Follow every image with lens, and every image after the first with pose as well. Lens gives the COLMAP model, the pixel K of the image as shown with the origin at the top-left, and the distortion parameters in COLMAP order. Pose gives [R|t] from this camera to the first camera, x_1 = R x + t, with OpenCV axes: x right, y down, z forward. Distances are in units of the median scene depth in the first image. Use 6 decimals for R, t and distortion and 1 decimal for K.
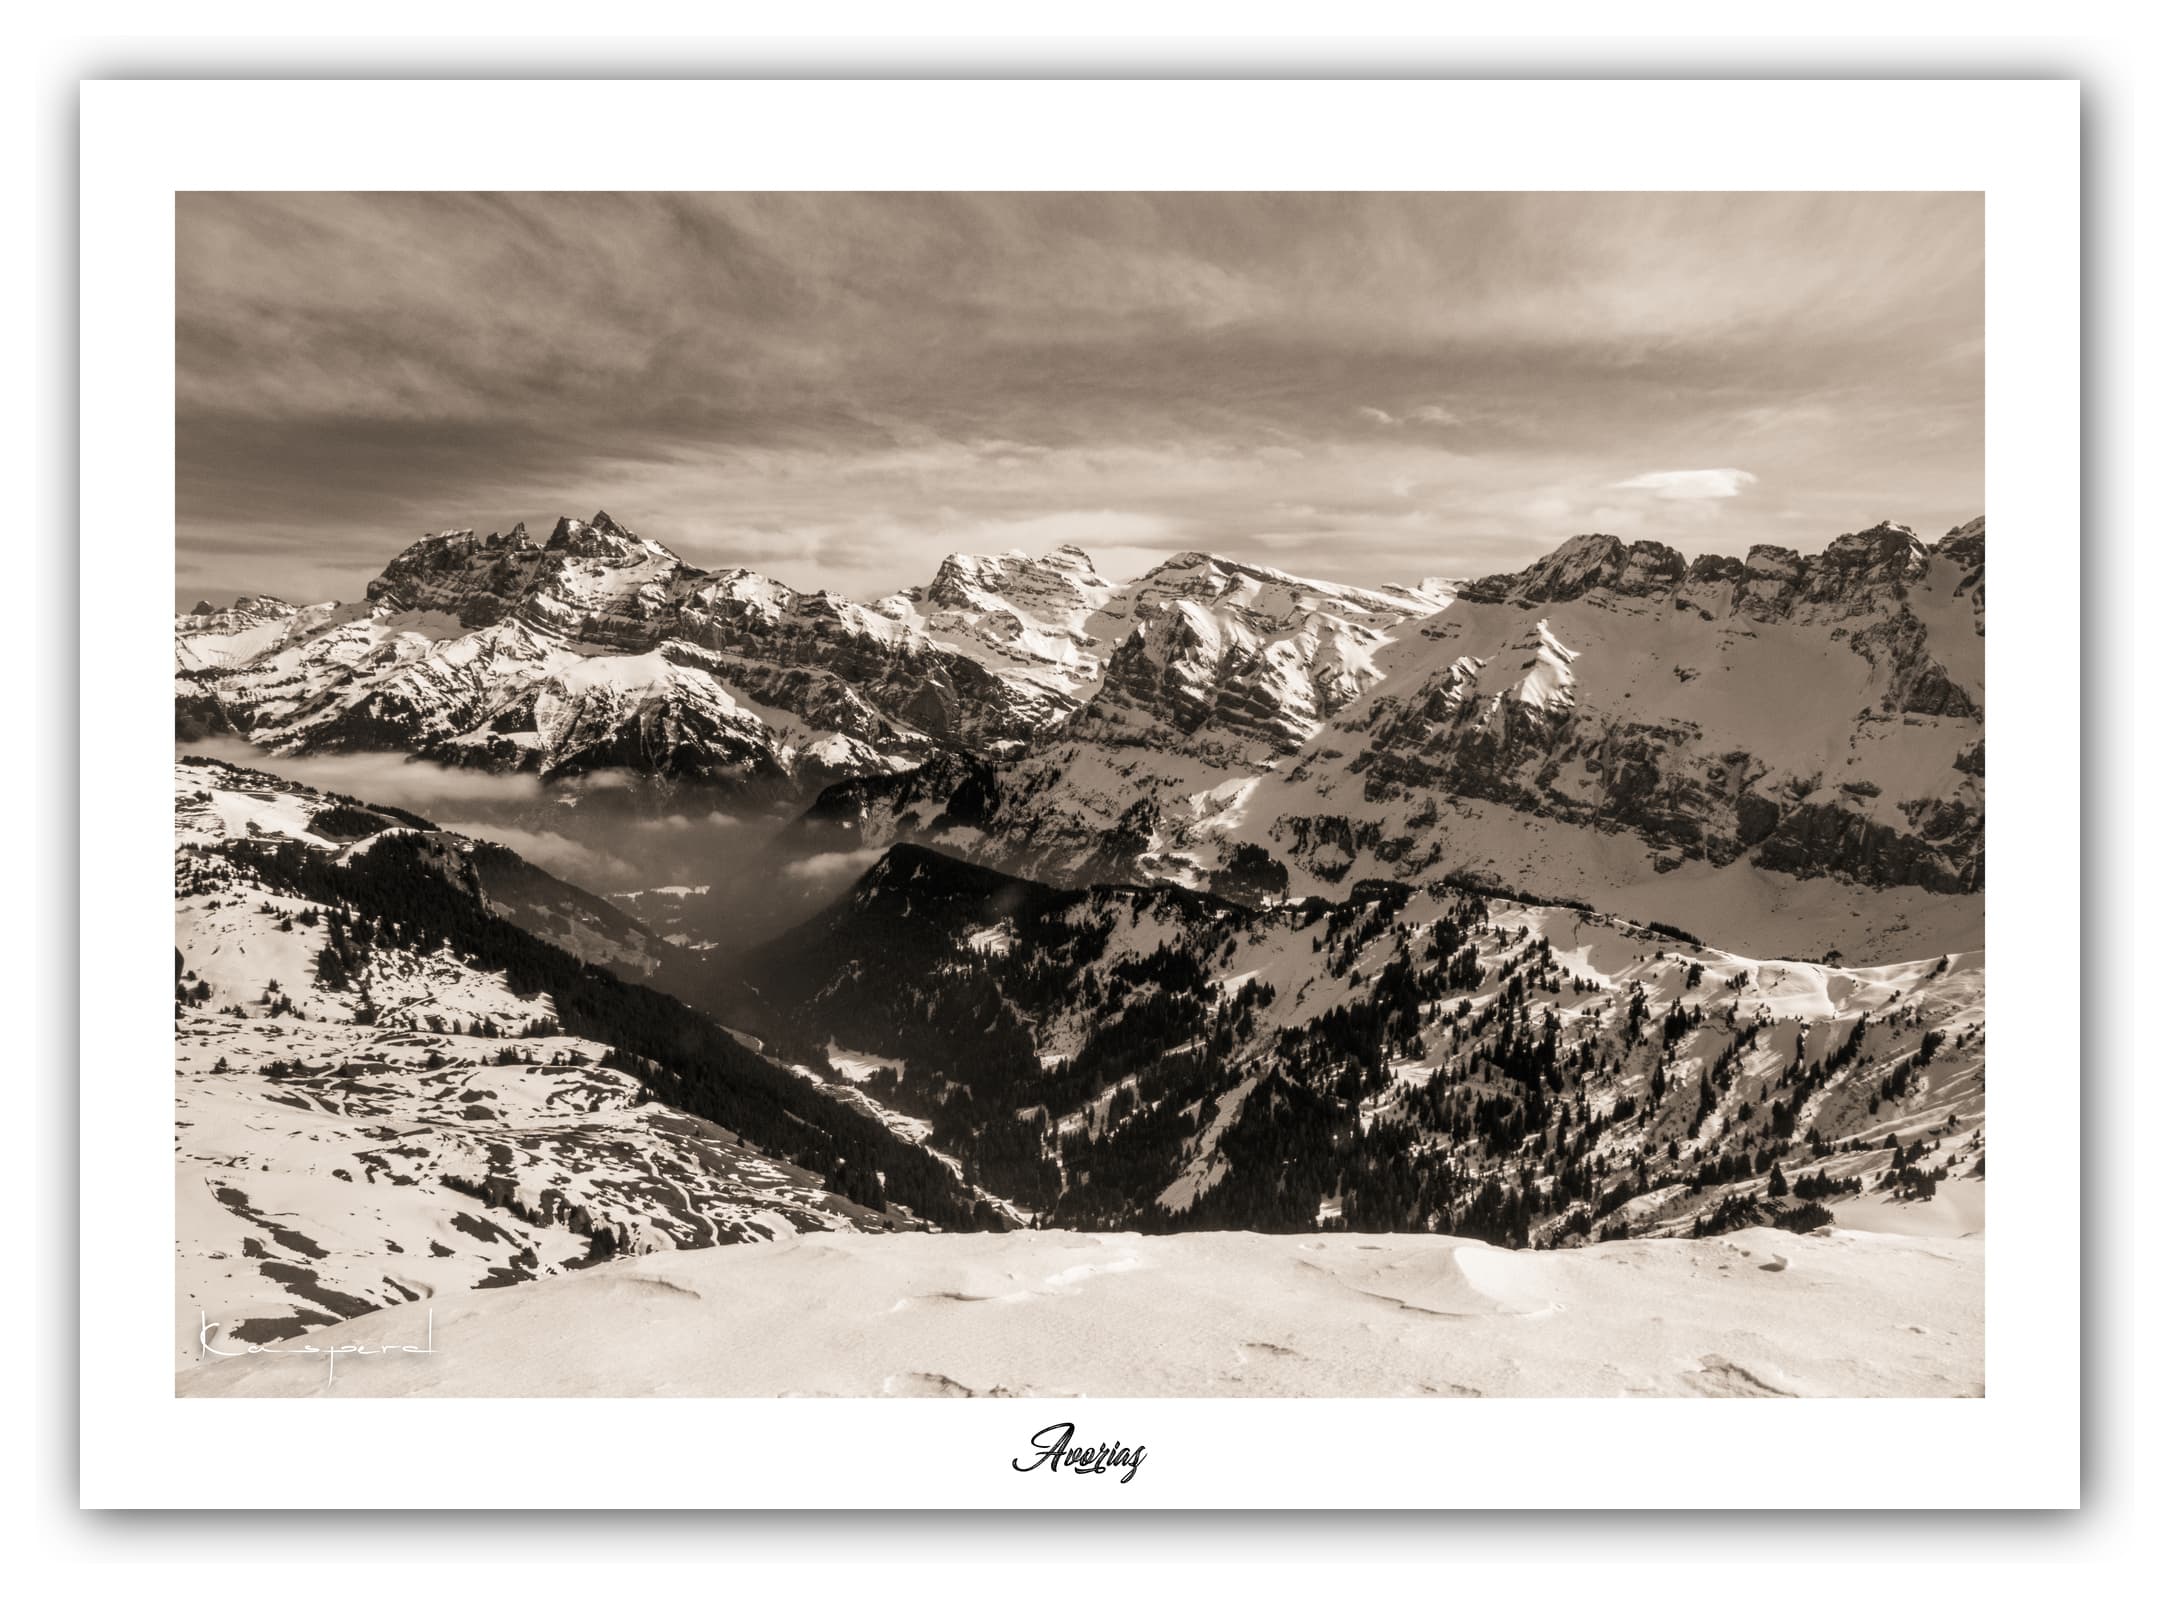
lens RADIAL K [[1249.6, 0, 1102.4], [0, 1249.6, 789.3], [0, 0, 1]] dist [-0.136774, 0.095801]
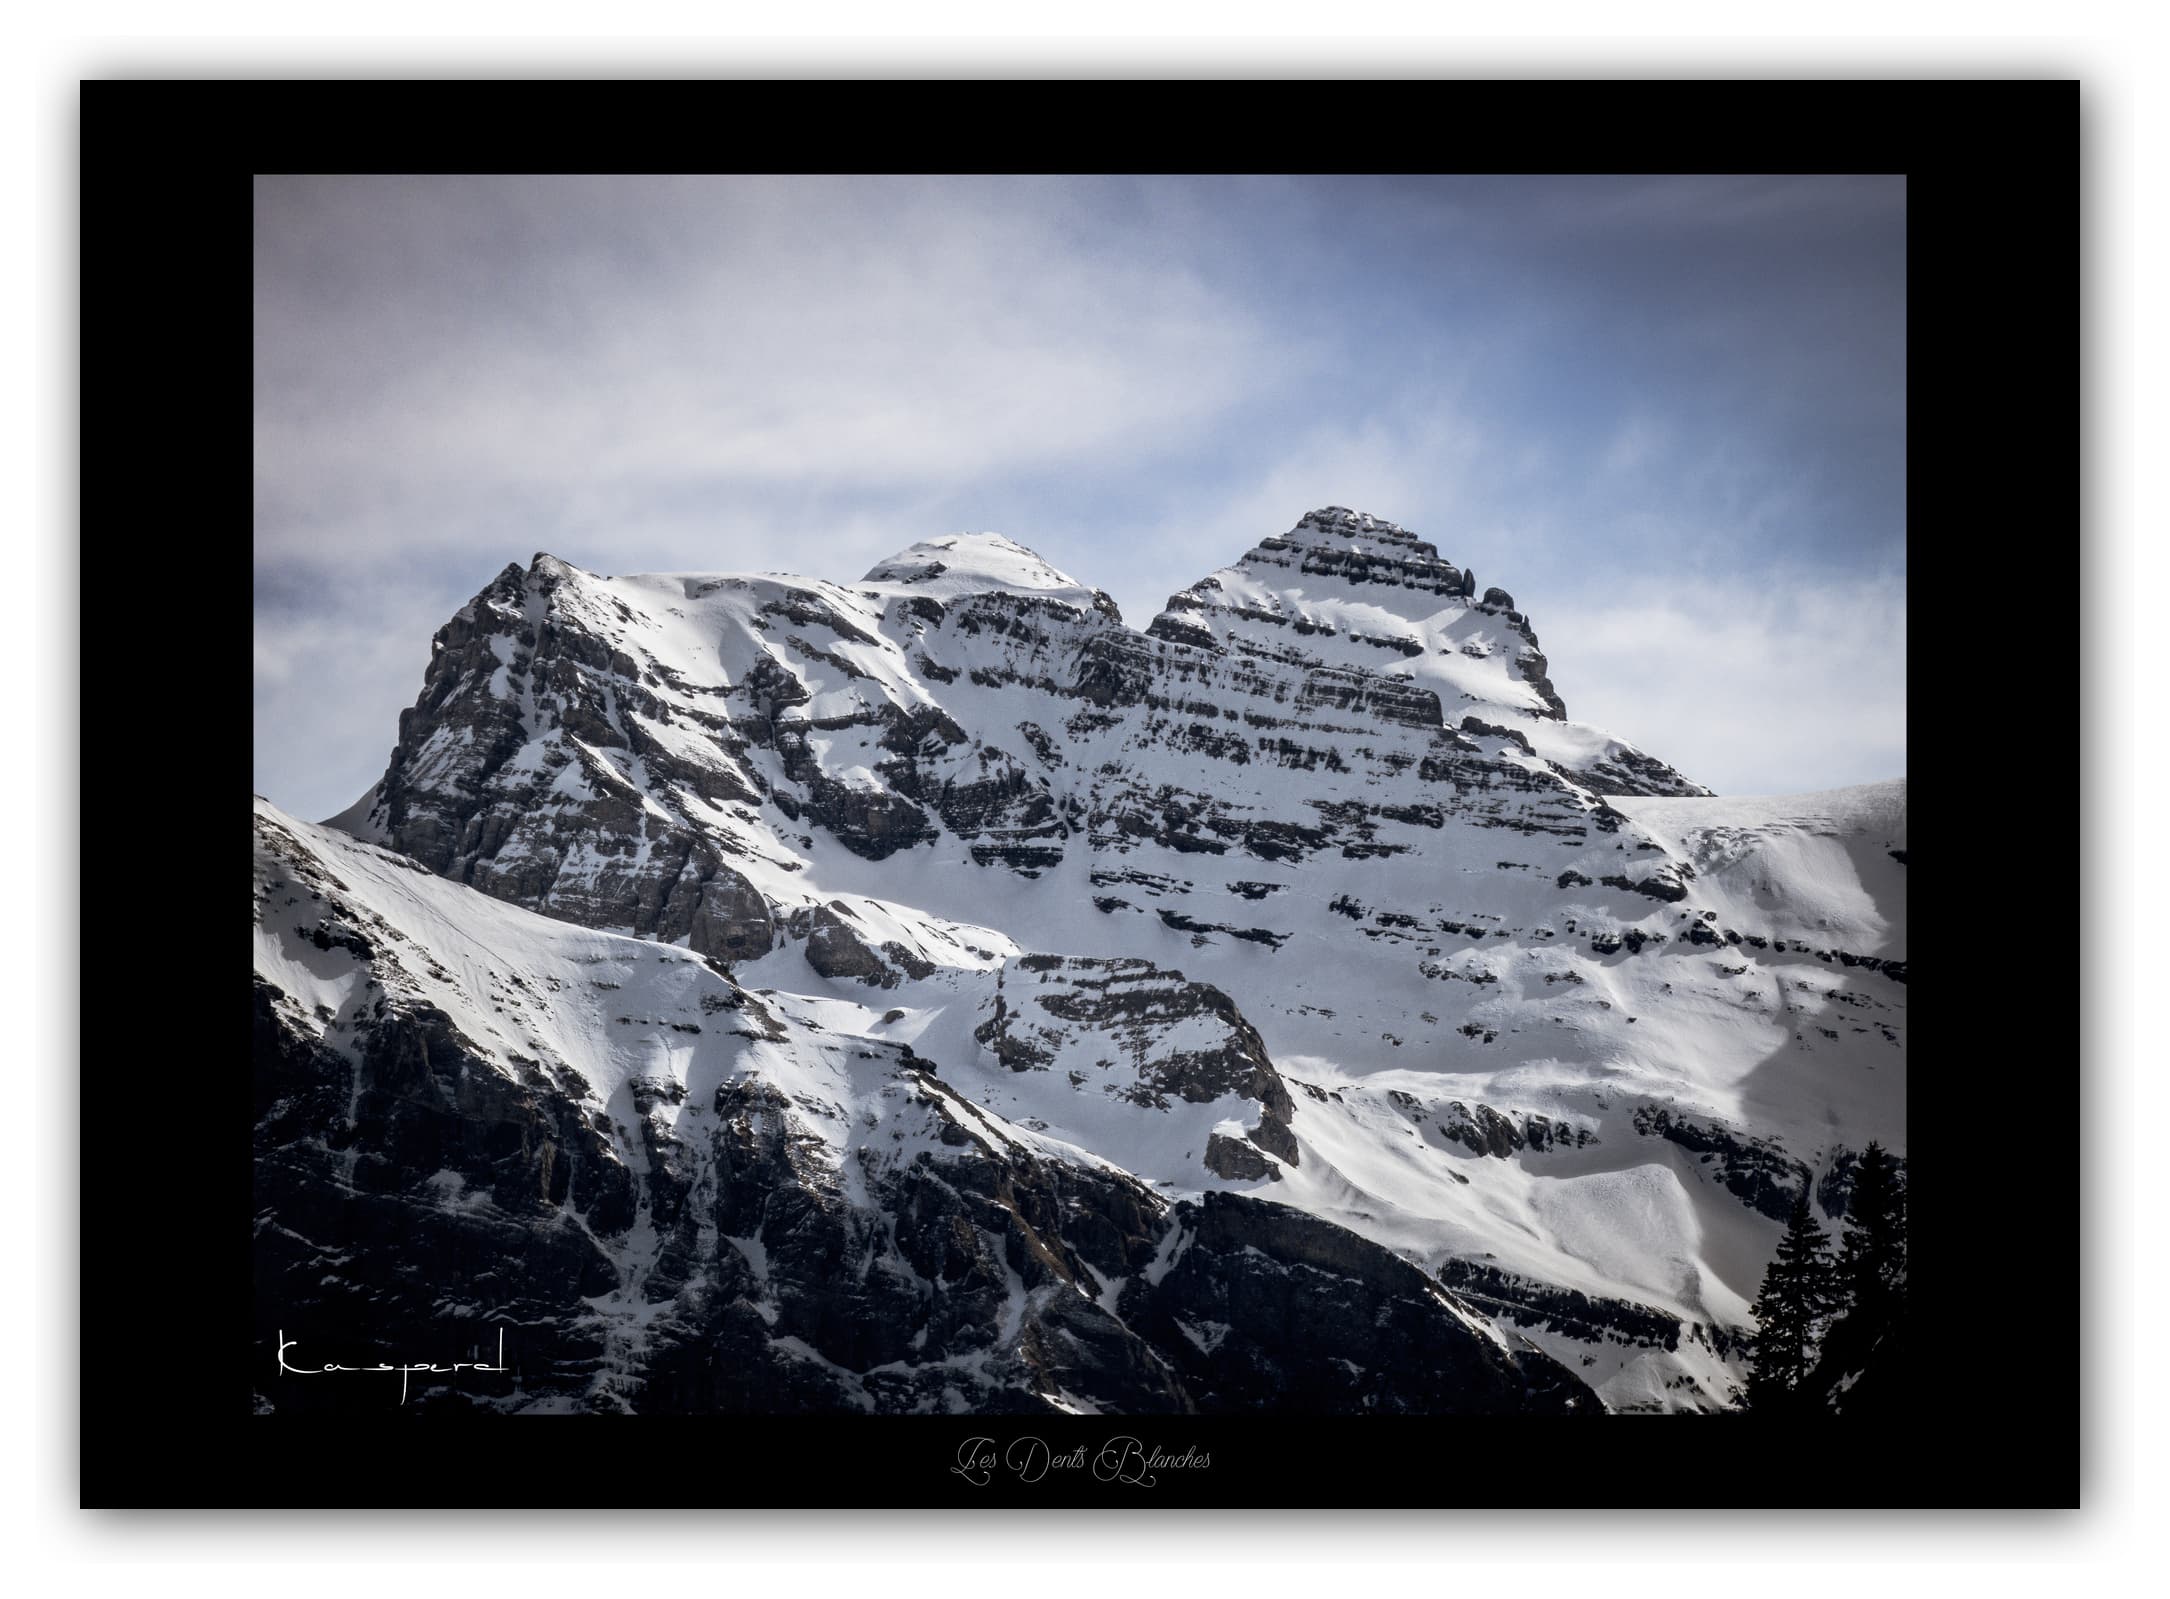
lens RADIAL K [[8984.0, 0, 1088.0], [0, 8984.0, 799.8], [0, 0, 1]] dist [1.087378, -0.819343]
pose [[0.994720, -0.019012, 0.100851, -0.166663], [0.039753, 0.977354, -0.207845, 0.026774], [-0.094616, 0.210757, 0.972949, 0.122478]]
